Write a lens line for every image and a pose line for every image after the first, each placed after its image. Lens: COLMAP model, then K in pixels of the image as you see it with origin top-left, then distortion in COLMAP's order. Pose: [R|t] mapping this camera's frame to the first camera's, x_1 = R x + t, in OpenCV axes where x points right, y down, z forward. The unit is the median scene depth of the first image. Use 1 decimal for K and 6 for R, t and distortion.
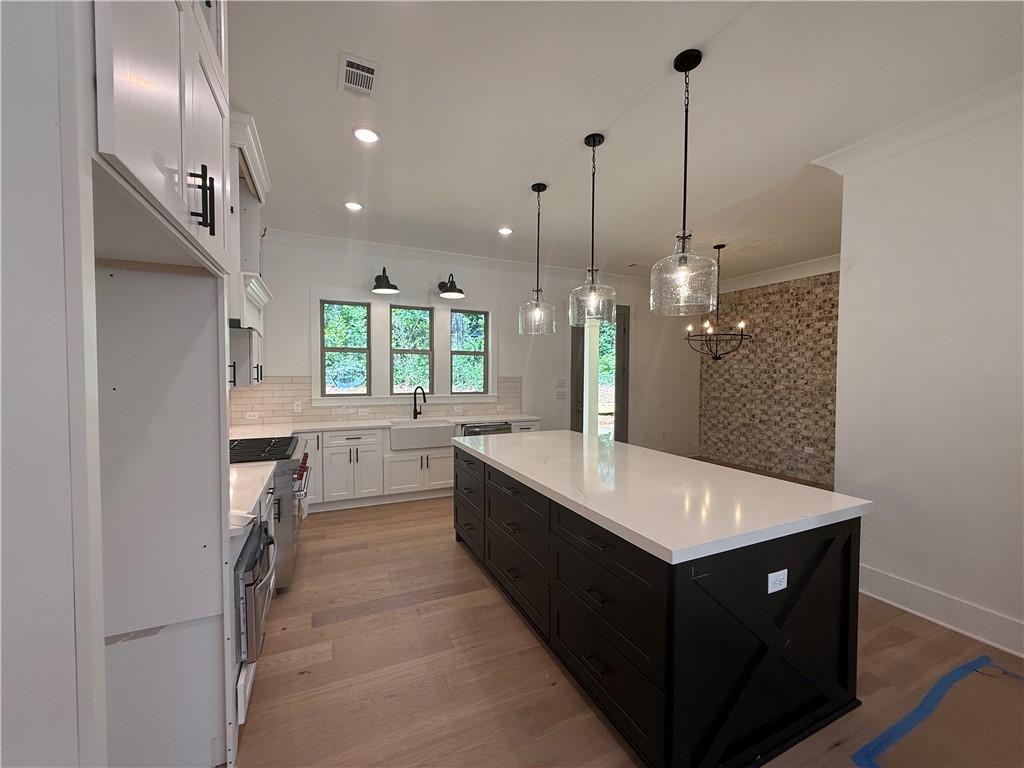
lens RADIAL K [[407.9, 0, 512.1], [0, 407.9, 382.0], [0, 0, 1]] dist [0.000926, -0.000003]
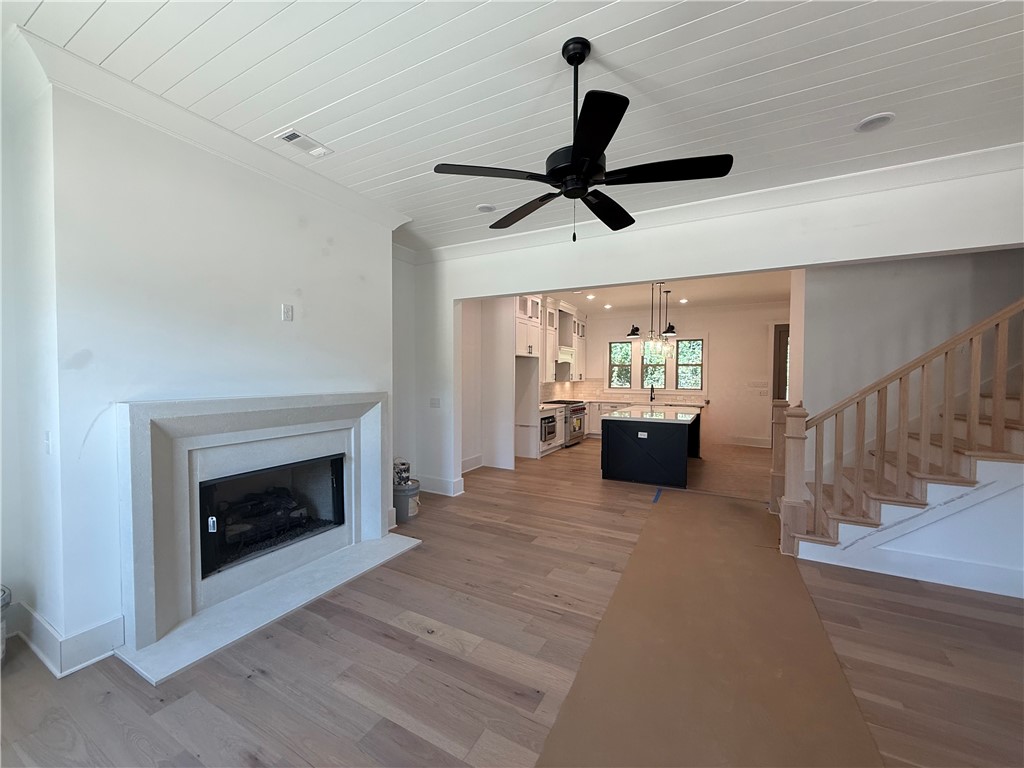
lens RADIAL K [[407.9, 0, 509.6], [0, 407.9, 385.1], [0, 0, 1]] dist [0.000926, -0.000003]
pose [[0.595640, 0.015057, -0.803110, 2.030022], [-0.019971, 0.999793, 0.003933, 0.047716], [0.803003, 0.013696, 0.595818, -1.475937]]
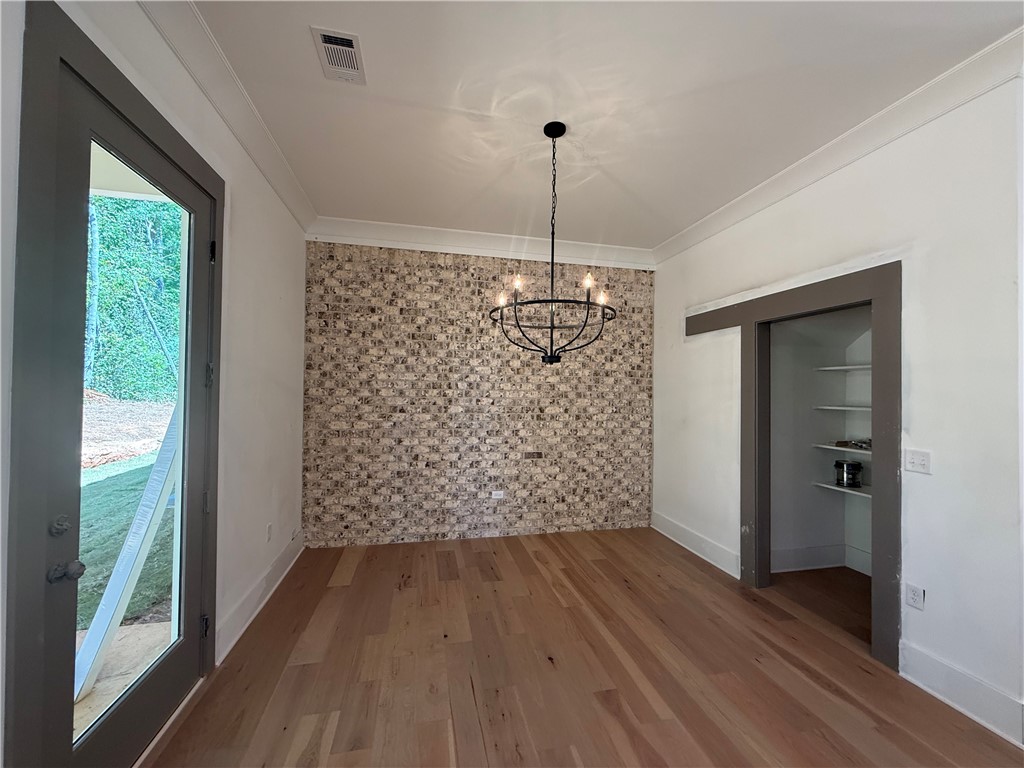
lens RADIAL K [[407.9, 0, 509.9], [0, 407.9, 387.8], [0, 0, 1]] dist [0.000926, -0.000003]
pose [[0.213688, 0.006753, 0.976879, 0.018078], [0.008502, 0.999925, -0.008772, -0.015662], [-0.976865, 0.010180, 0.213614, 0.735629]]
